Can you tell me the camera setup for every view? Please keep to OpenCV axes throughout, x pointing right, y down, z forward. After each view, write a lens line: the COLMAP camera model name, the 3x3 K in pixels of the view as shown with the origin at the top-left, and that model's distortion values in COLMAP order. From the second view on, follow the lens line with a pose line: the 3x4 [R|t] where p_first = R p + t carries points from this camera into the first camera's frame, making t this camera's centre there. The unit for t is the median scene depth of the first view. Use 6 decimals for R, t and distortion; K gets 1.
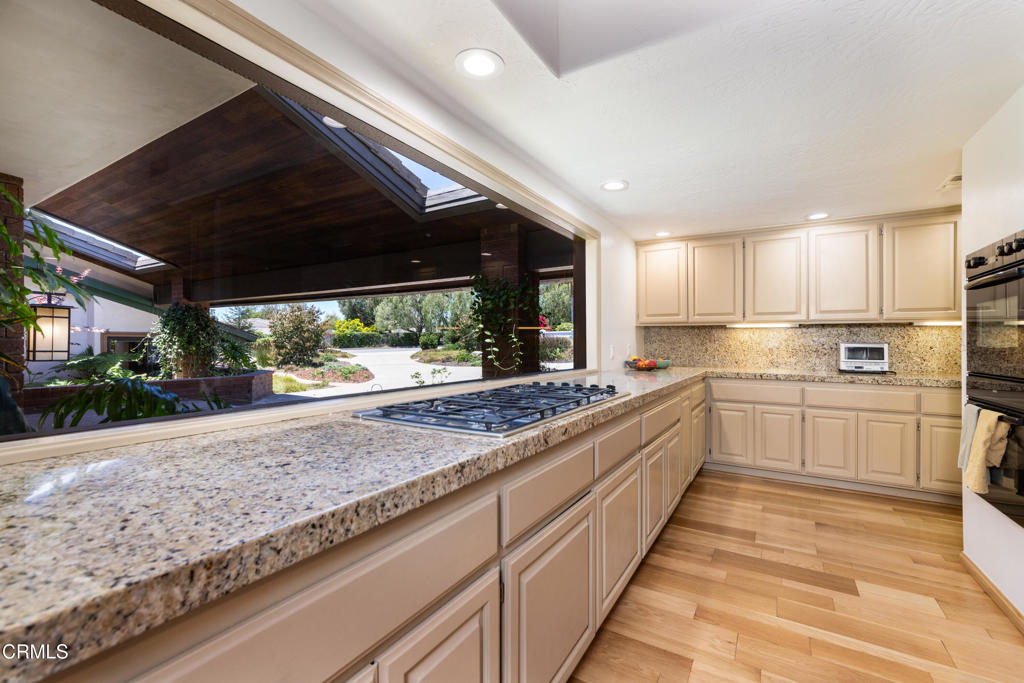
lens RADIAL K [[445.9, 0, 512.9], [0, 445.9, 339.9], [0, 0, 1]] dist [-0.003828, -0.000700]
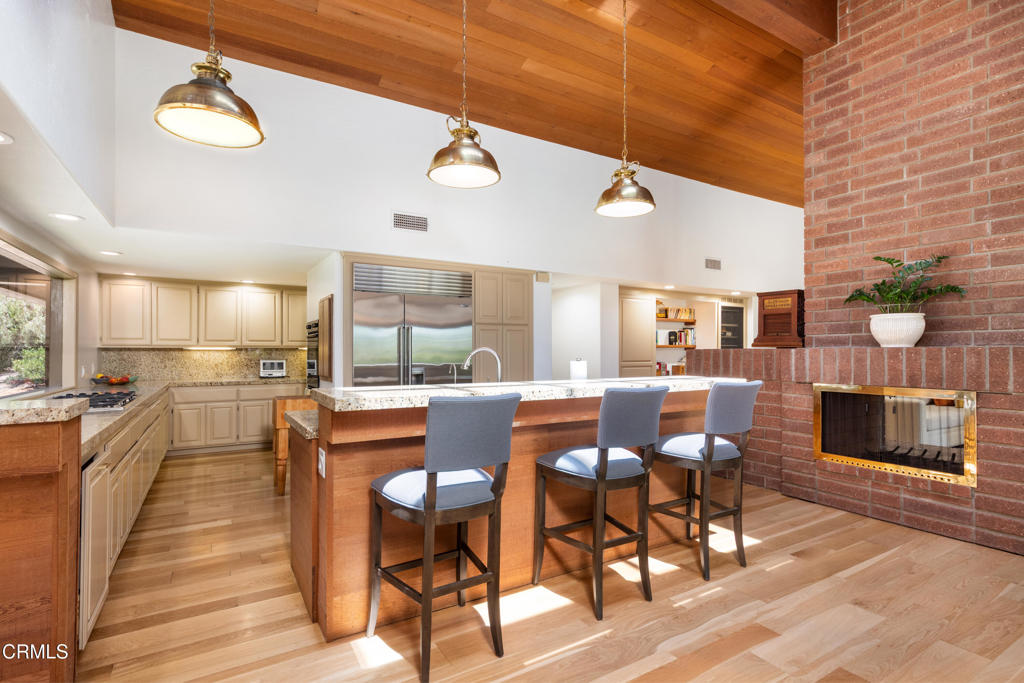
lens RADIAL K [[506.2, 0, 515.6], [0, 506.2, 345.3], [0, 0, 1]] dist [0.004121, 0.000655]
pose [[0.471100, 0.006088, 0.882059, -0.442017], [0.000435, 0.999974, -0.007135, -0.032357], [-0.882080, 0.003745, 0.471085, -0.671369]]
